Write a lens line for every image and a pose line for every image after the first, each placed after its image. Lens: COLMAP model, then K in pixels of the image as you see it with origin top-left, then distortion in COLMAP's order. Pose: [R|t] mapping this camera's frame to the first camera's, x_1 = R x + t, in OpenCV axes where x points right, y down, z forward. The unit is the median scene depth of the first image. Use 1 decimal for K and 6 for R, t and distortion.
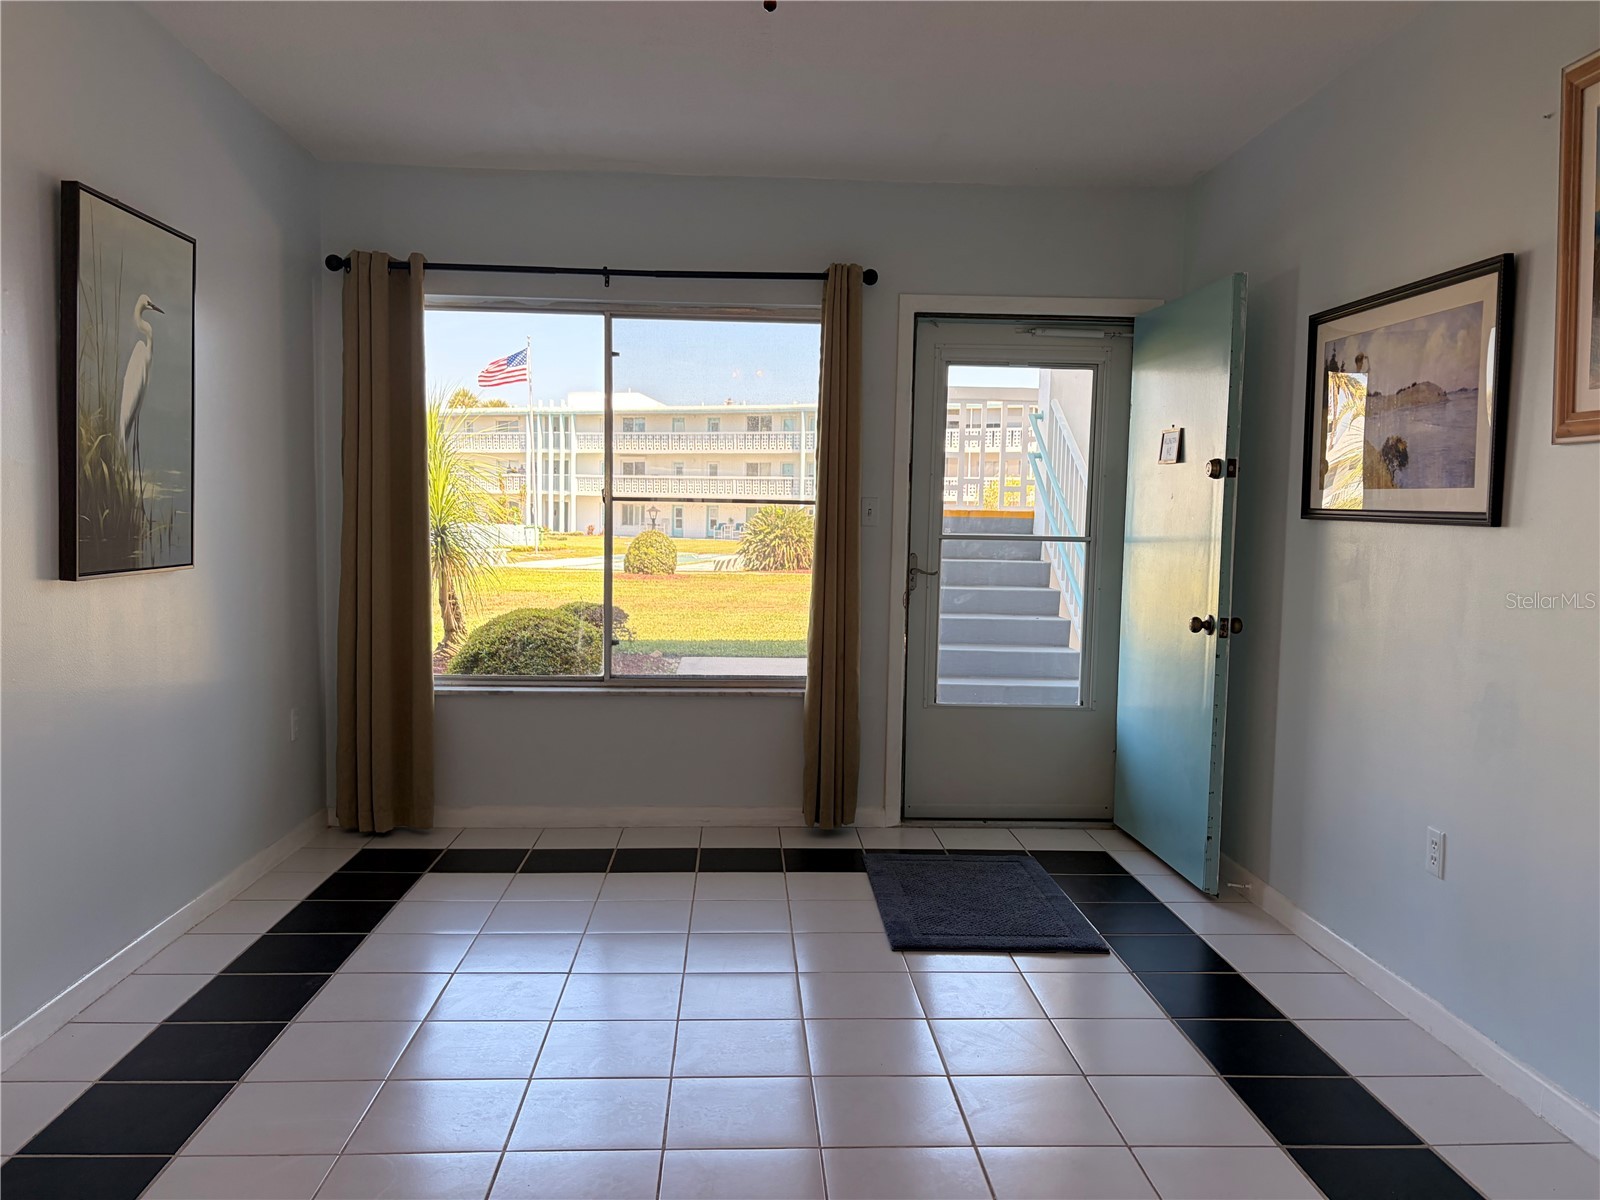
lens RADIAL K [[1226.7, 0, 800.0], [0, 1226.7, 600.0], [0, 0, 1]] dist [0.046531, -0.005005]
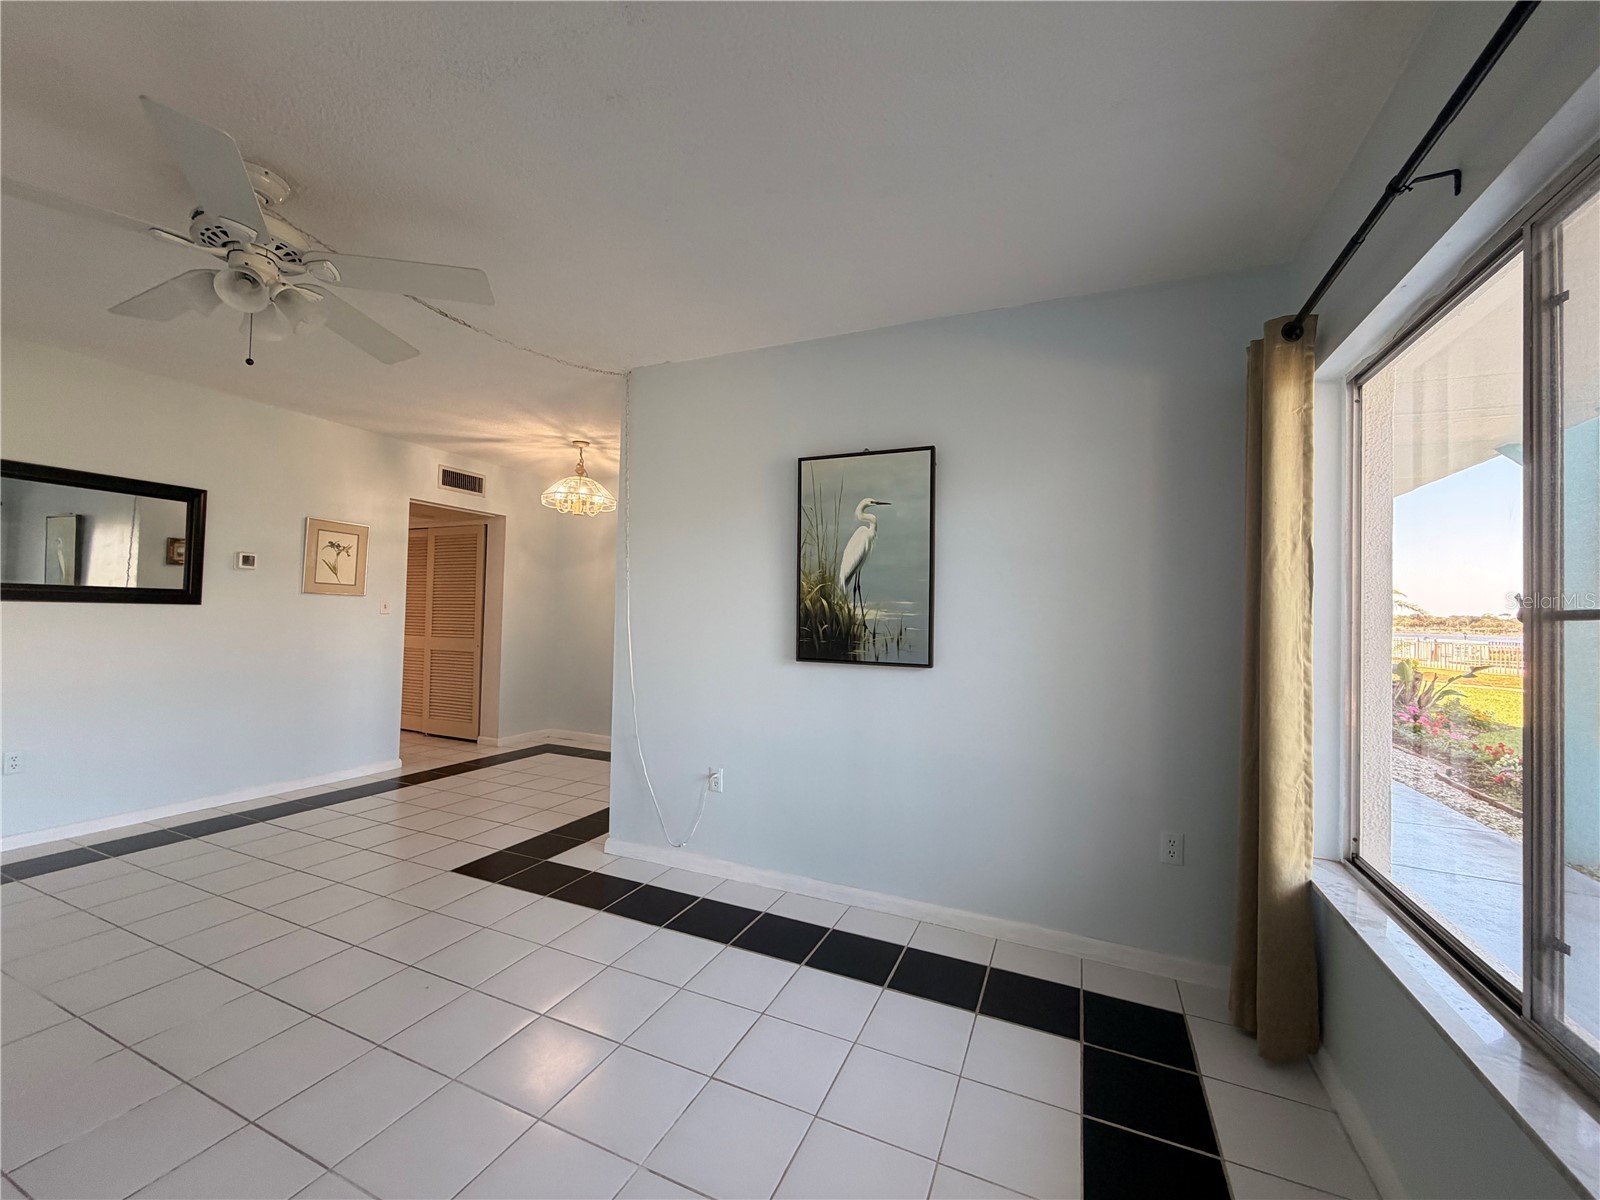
lens RADIAL K [[635.2, 0, 800.0], [0, 635.2, 600.0], [0, 0, 1]] dist [0.001005, 0.000245]
pose [[-0.448314, -0.049249, -0.892519, 0.273361], [-0.093216, 0.995613, -0.008115, -0.093801], [0.889003, 0.079559, -0.450938, 1.323744]]
